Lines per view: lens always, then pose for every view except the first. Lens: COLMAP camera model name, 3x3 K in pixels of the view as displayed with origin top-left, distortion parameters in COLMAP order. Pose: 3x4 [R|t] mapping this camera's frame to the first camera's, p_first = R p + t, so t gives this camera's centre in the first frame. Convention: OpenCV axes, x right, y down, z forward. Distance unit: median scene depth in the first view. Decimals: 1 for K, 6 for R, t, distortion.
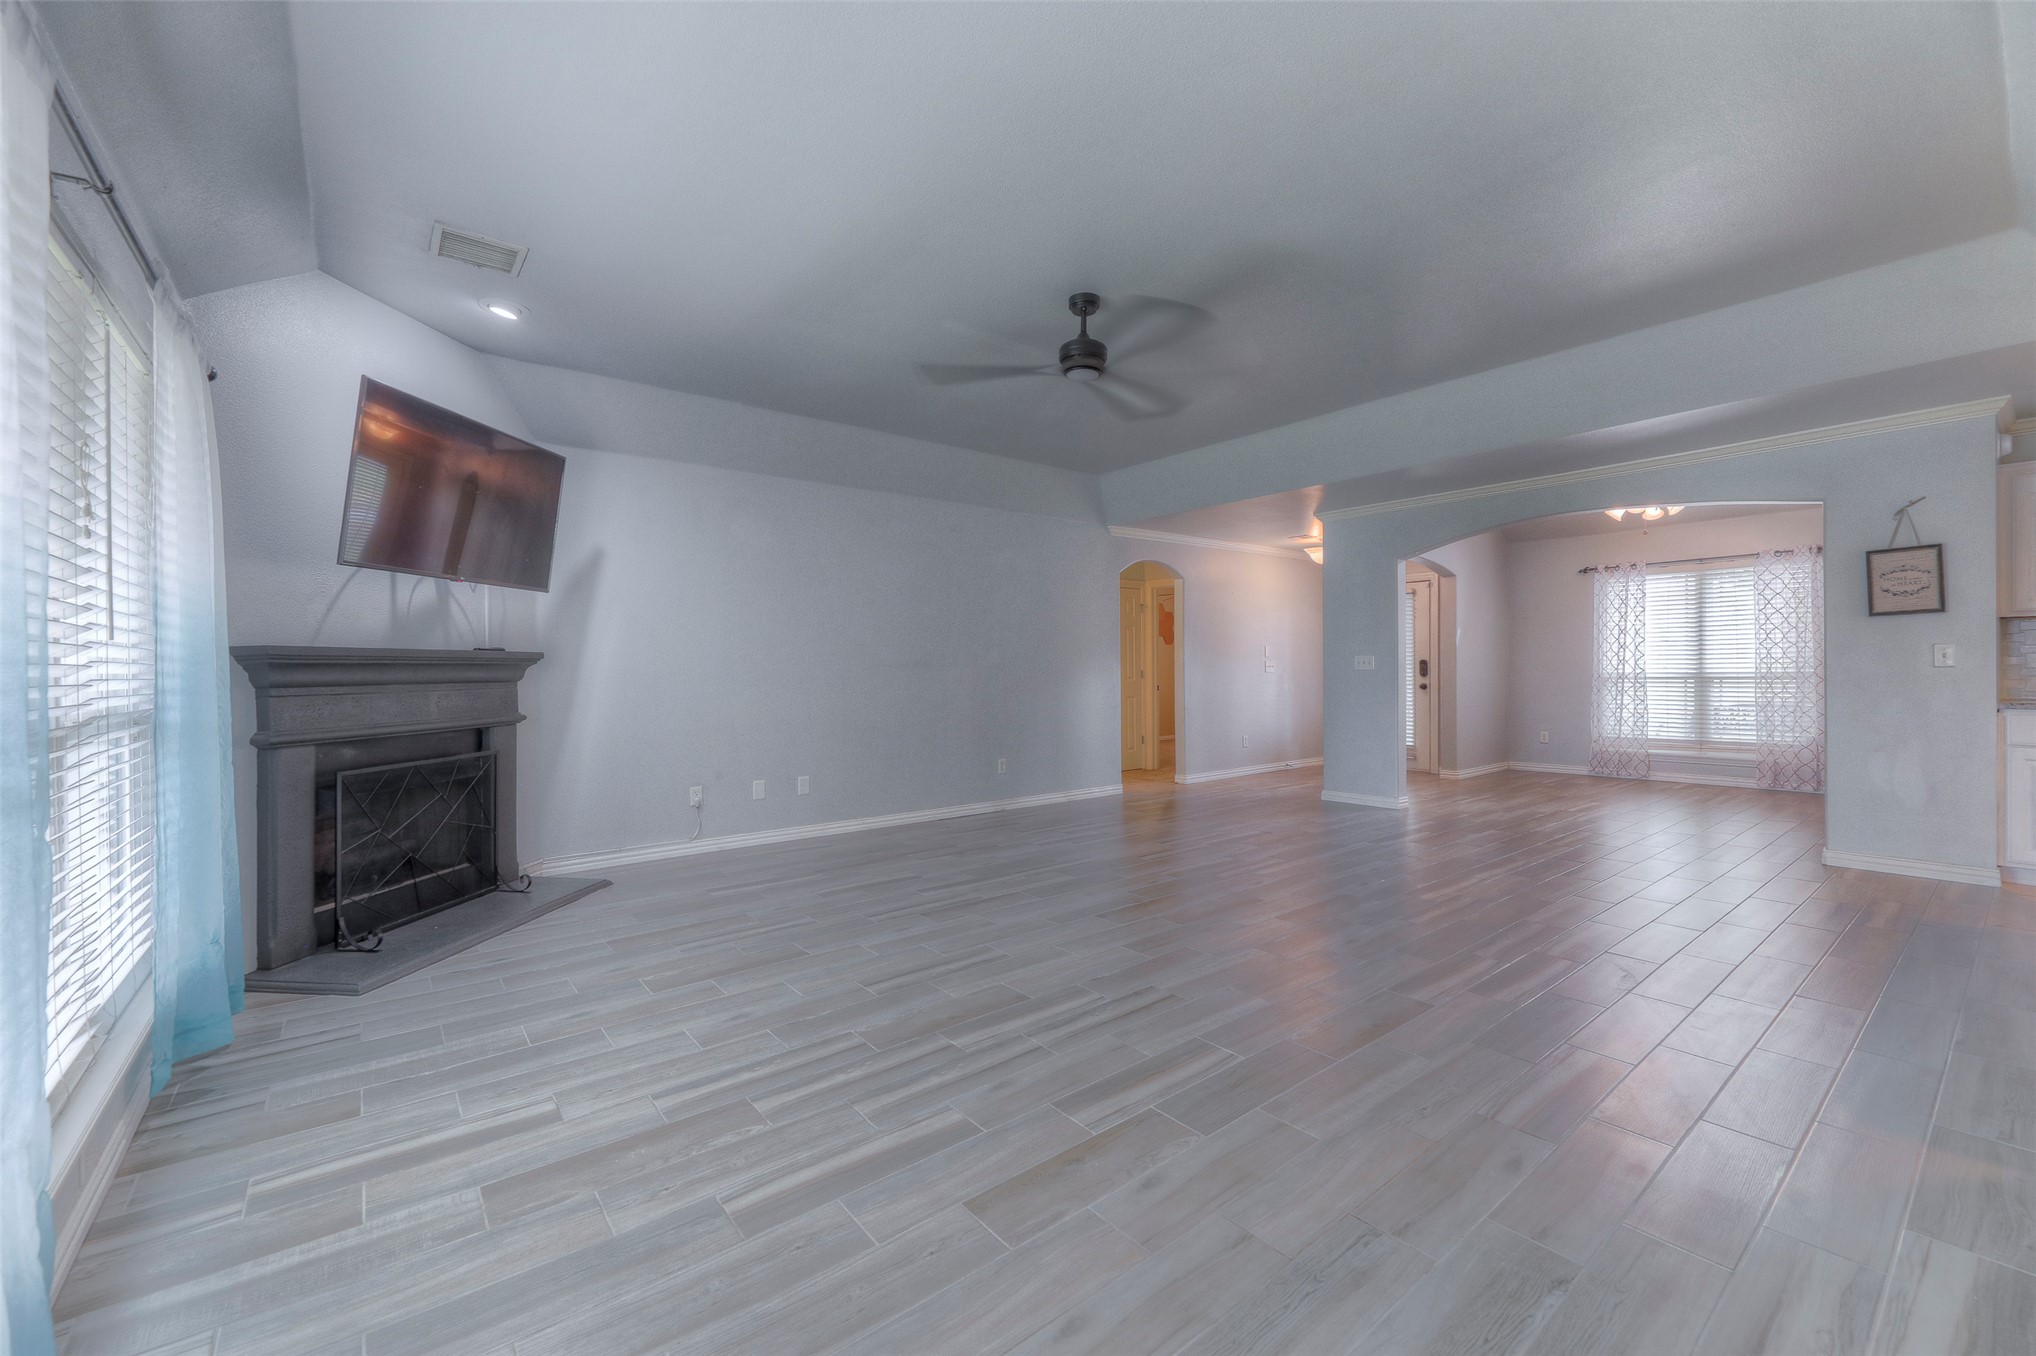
lens RADIAL K [[816.6, 0, 1028.8], [0, 816.6, 665.7], [0, 0, 1]] dist [0.006459, -0.001915]
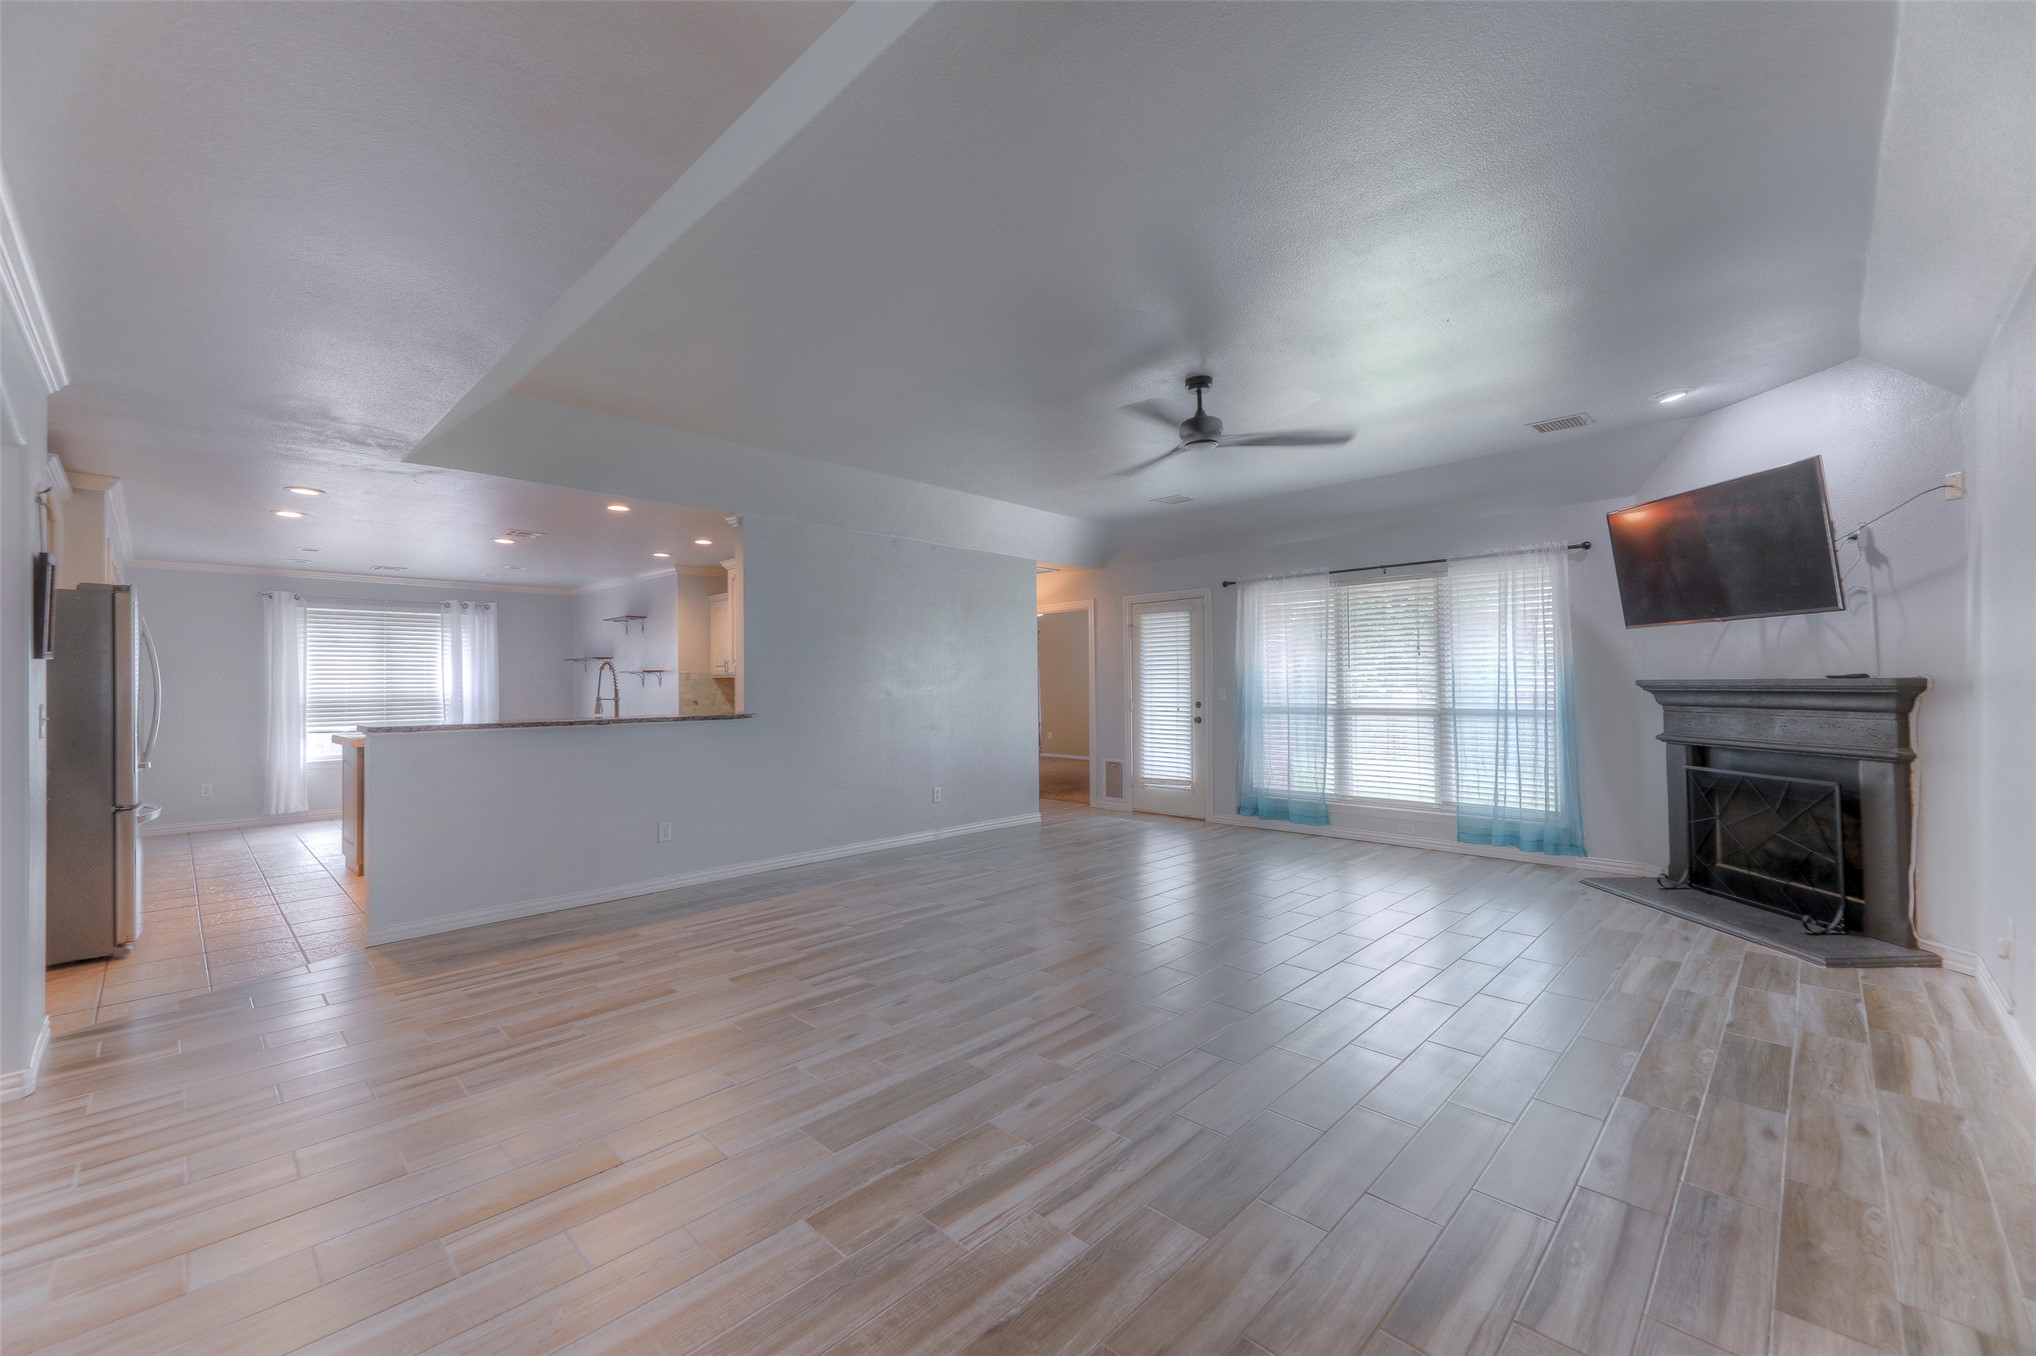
lens RADIAL K [[816.6, 0, 1012.3], [0, 816.6, 676.9], [0, 0, 1]] dist [0.006459, -0.001915]
pose [[-0.992980, 0.017106, -0.117040, 0.230861], [0.018255, 0.999795, -0.008753, -0.016406], [0.116866, -0.010828, -0.993089, 1.038947]]
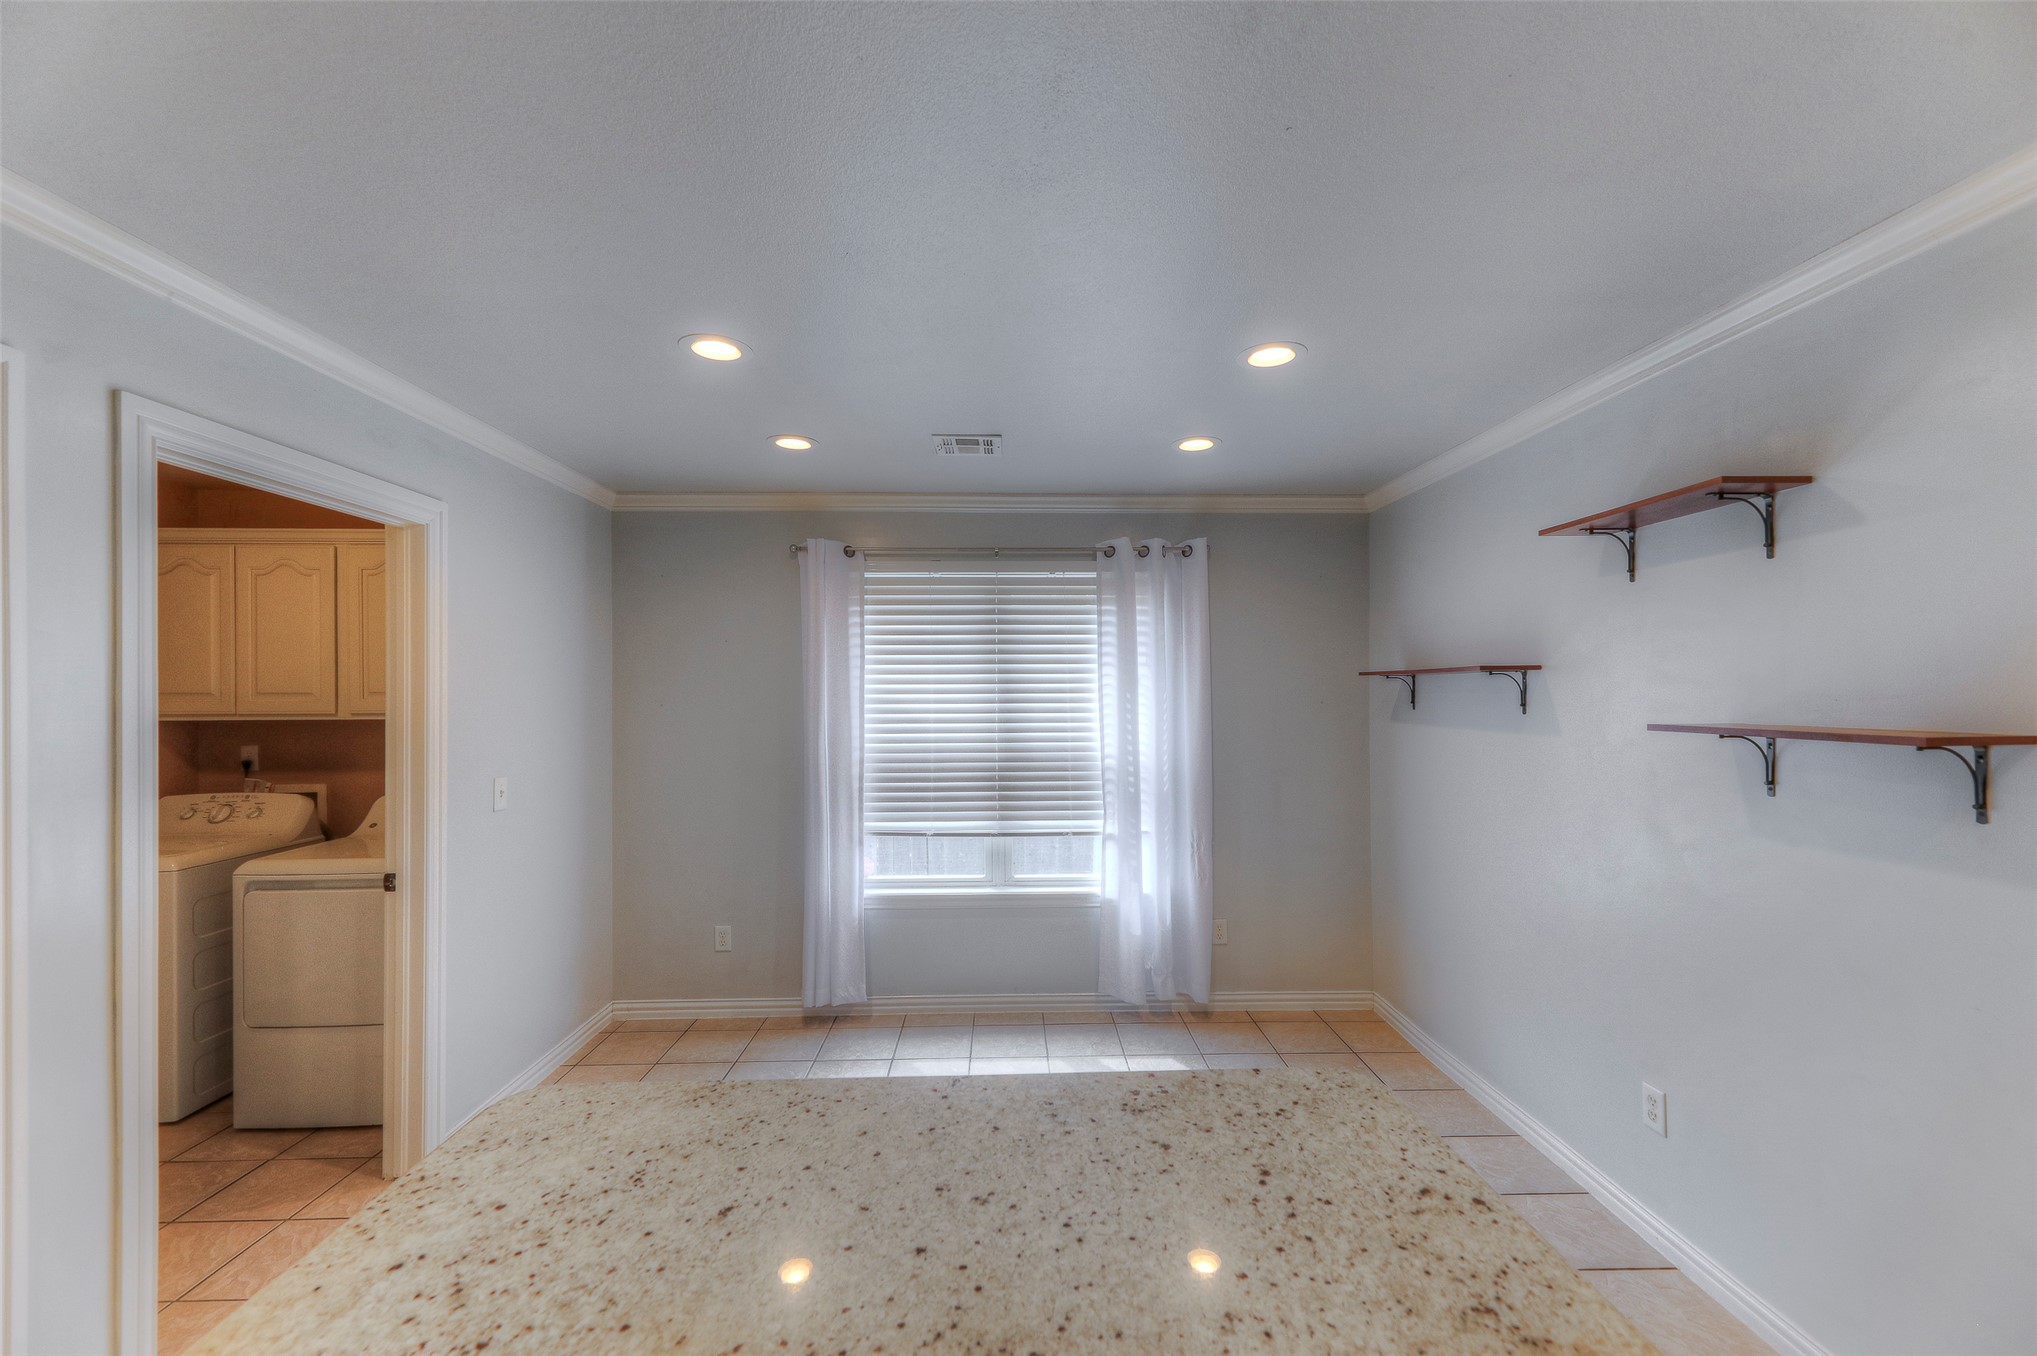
lens RADIAL K [[817.0, 0, 1016.4], [0, 817.0, 696.5], [0, 0, 1]] dist [0.006459, -0.001915]
pose [[-0.791128, 0.007455, 0.611605, 0.650105], [0.008910, 0.999960, -0.000663, -0.055603], [-0.611585, 0.004925, -0.791163, 0.180170]]
